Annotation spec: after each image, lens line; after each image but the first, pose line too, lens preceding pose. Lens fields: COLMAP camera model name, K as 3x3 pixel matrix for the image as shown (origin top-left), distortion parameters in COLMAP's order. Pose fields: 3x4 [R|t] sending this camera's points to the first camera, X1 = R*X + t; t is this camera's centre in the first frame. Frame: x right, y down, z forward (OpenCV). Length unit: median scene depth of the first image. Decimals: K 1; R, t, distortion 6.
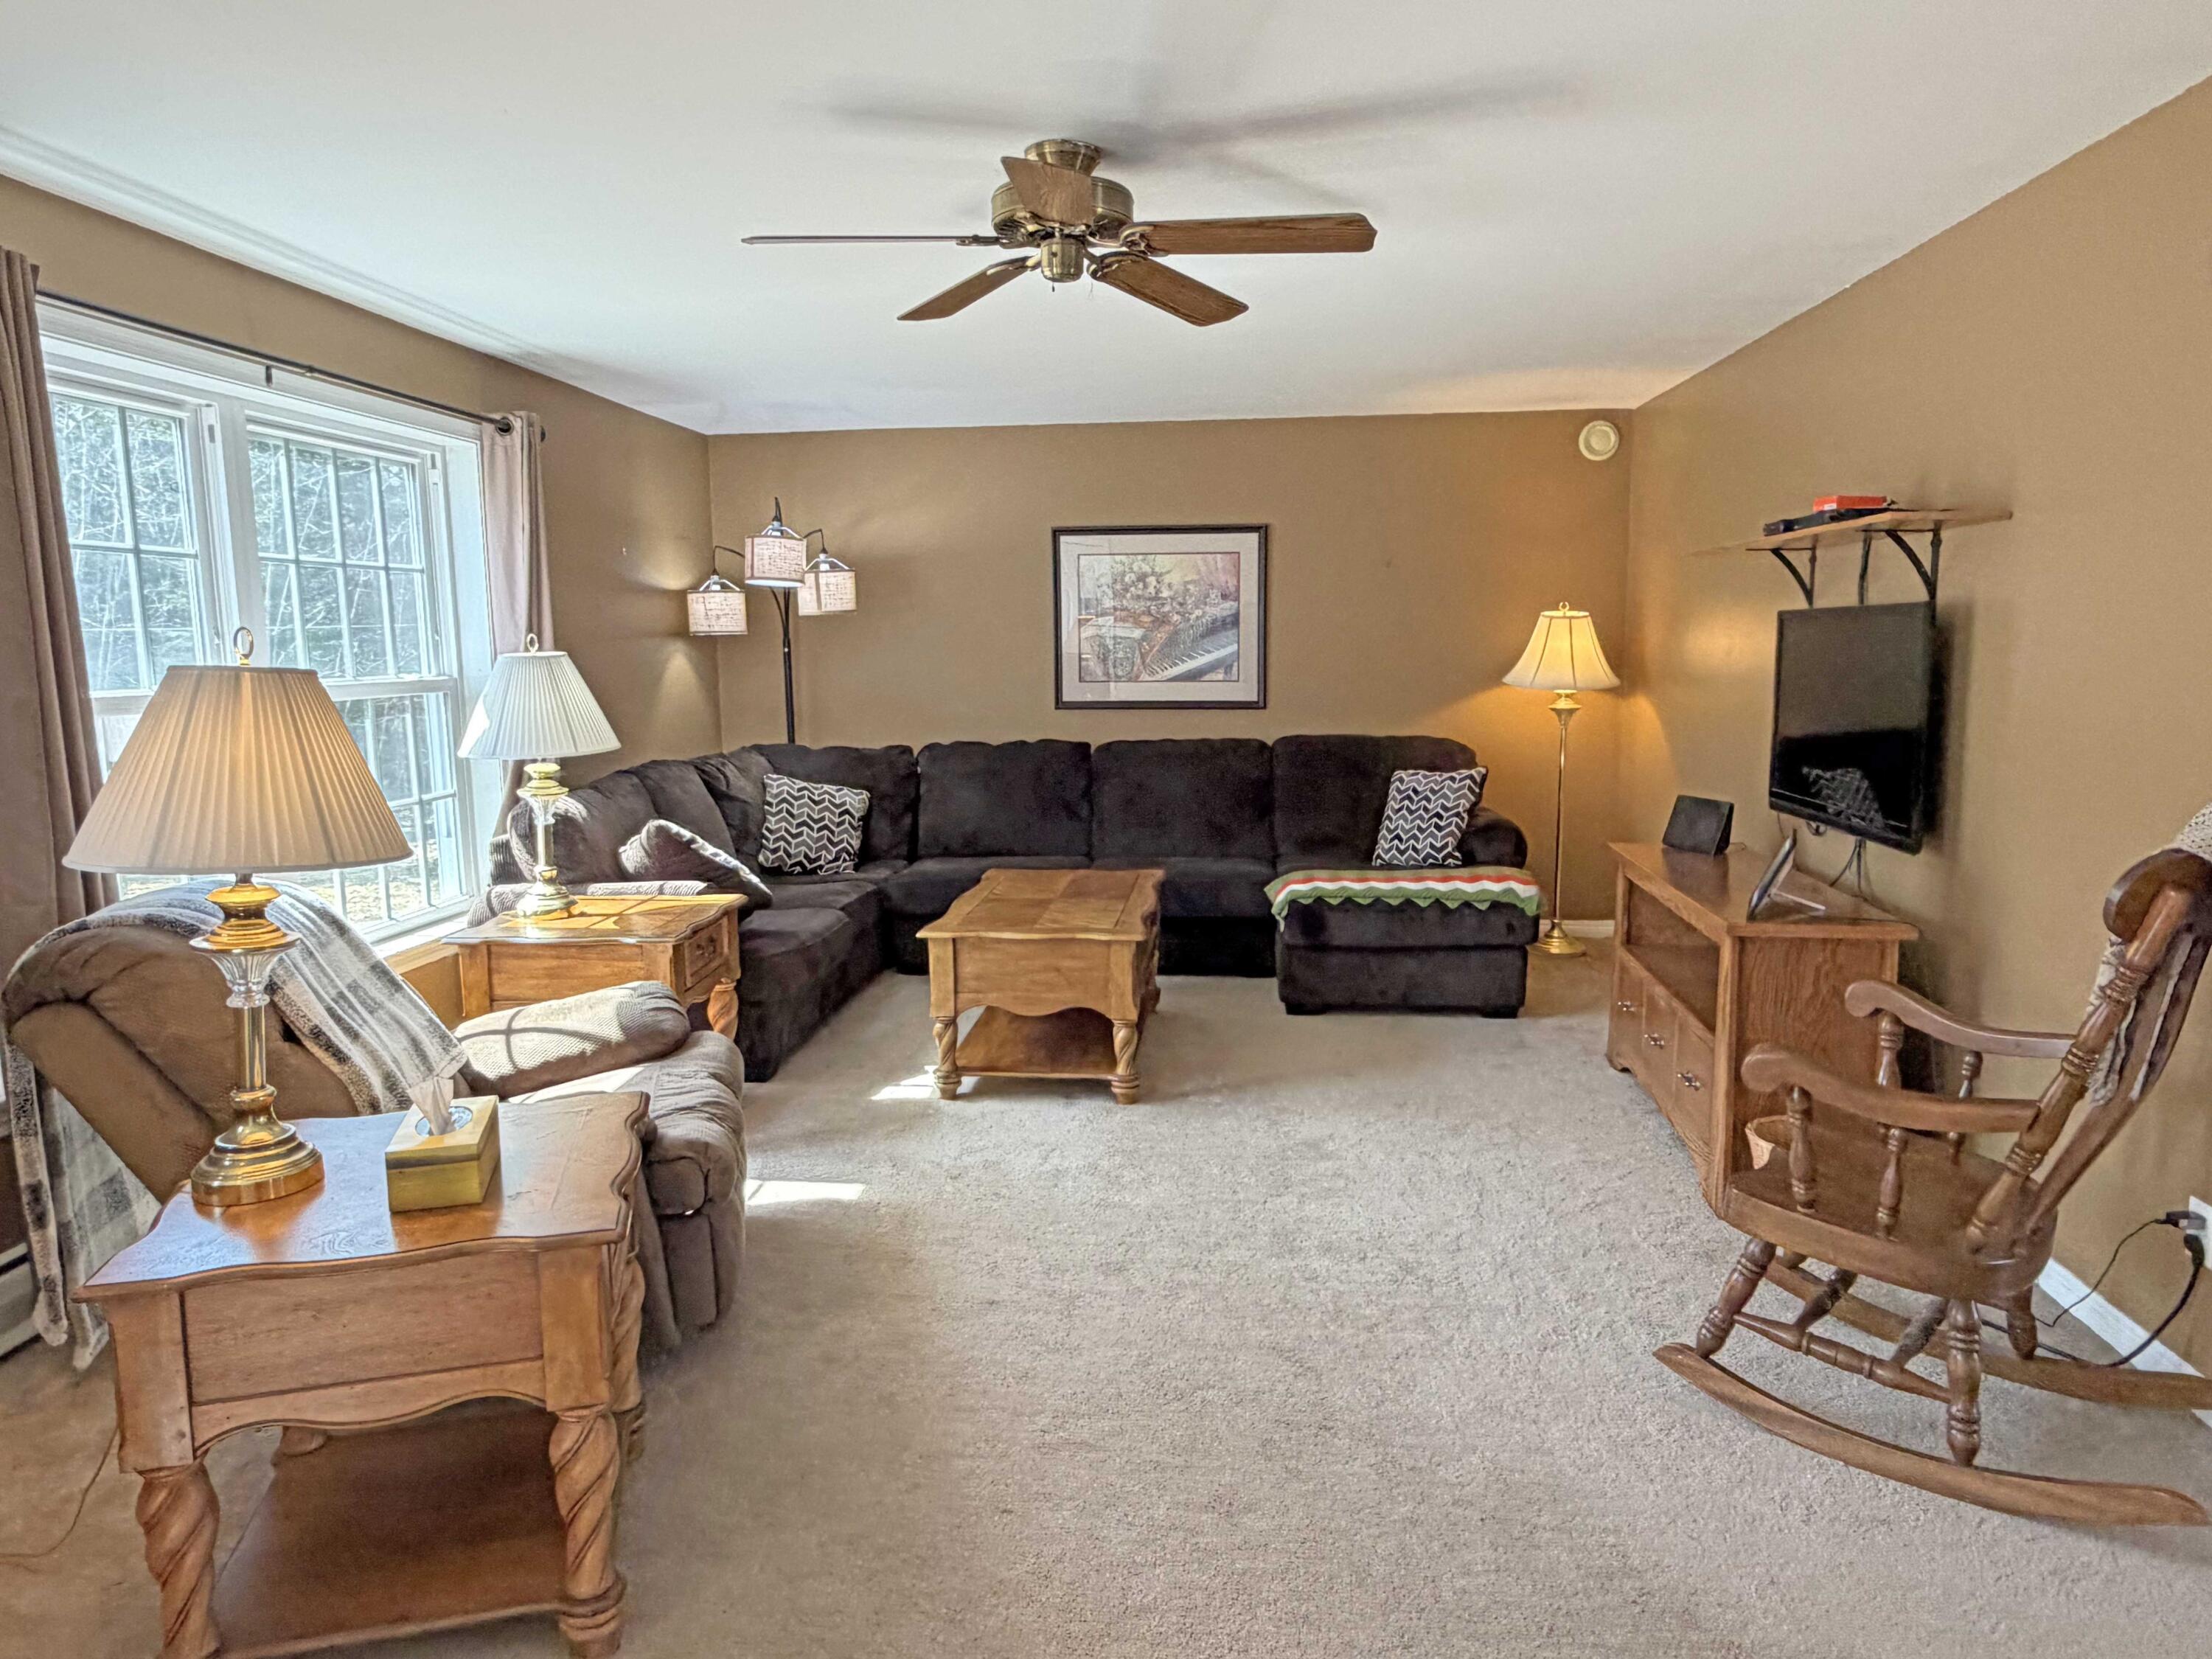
lens RADIAL K [[1410.7, 0, 1106.7], [0, 1410.7, 824.0], [0, 0, 1]] dist [0.010402, -0.004020]
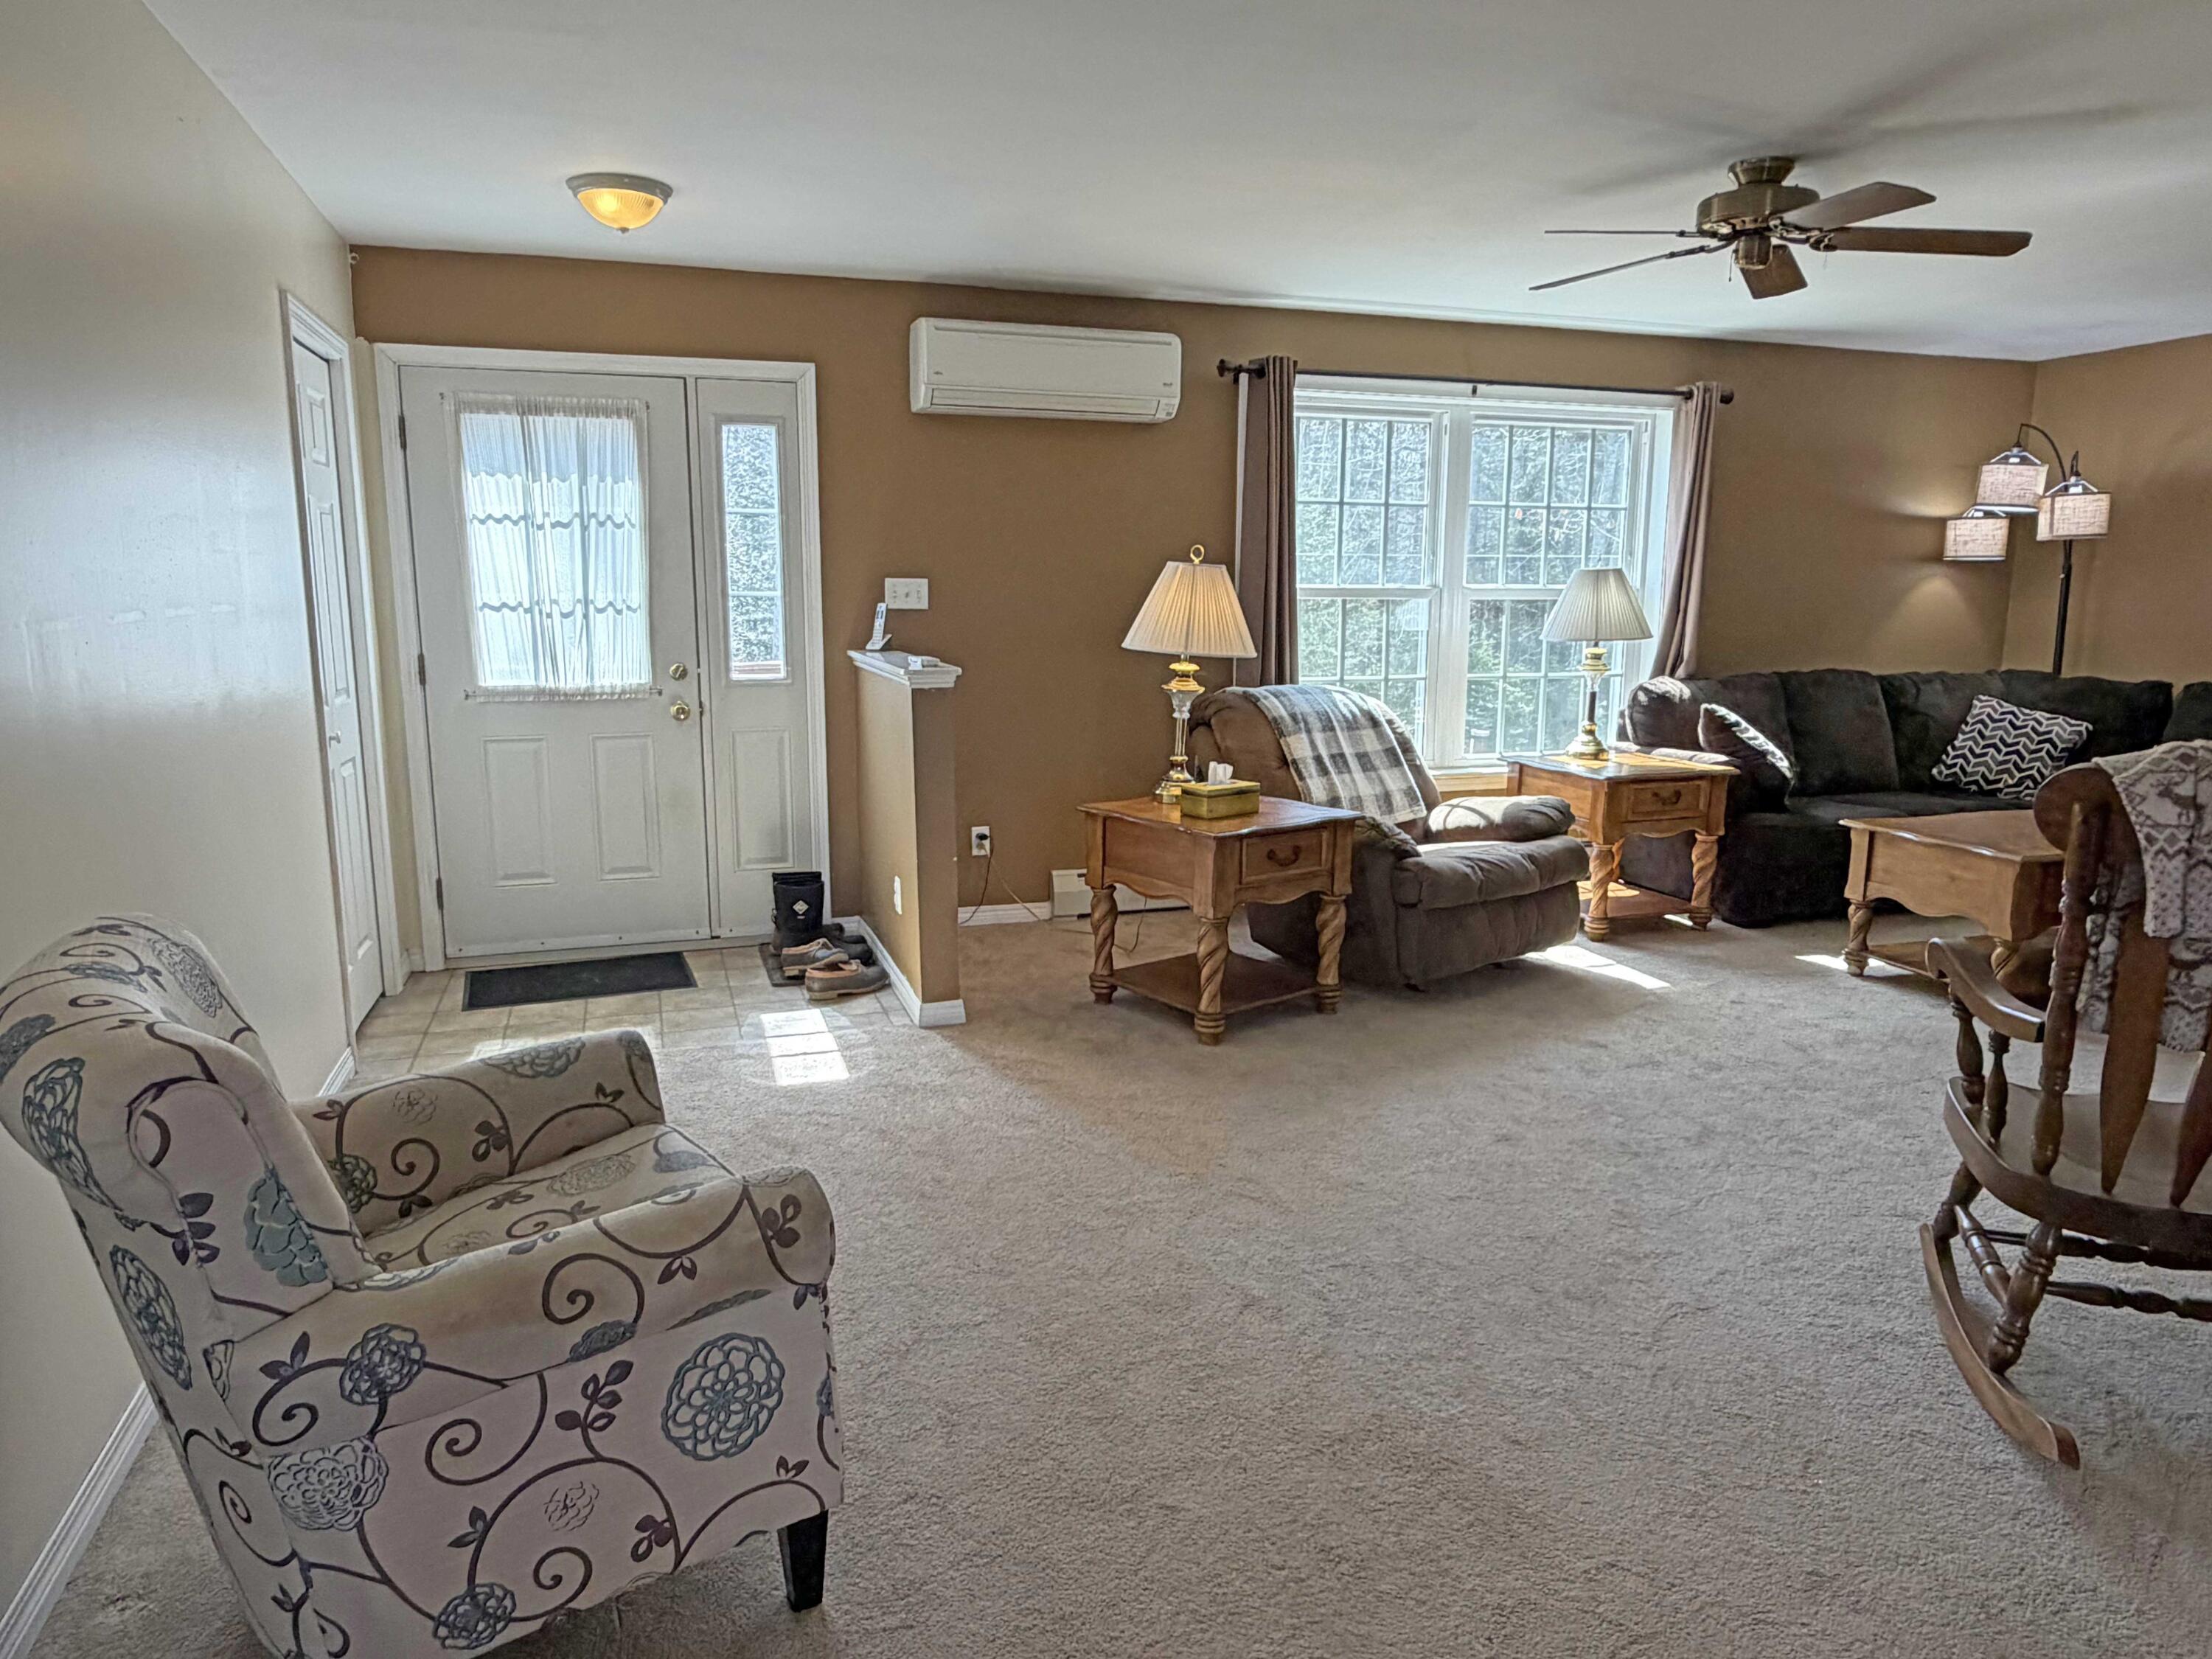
lens RADIAL K [[1410.7, 0, 1108.0], [0, 1410.7, 827.3], [0, 0, 1]] dist [0.010402, -0.004020]
pose [[0.413124, 0.174597, -0.893781, 0.589388], [-0.131576, 0.982595, 0.131129, 0.010312], [0.901119, 0.063428, 0.428906, -0.018202]]
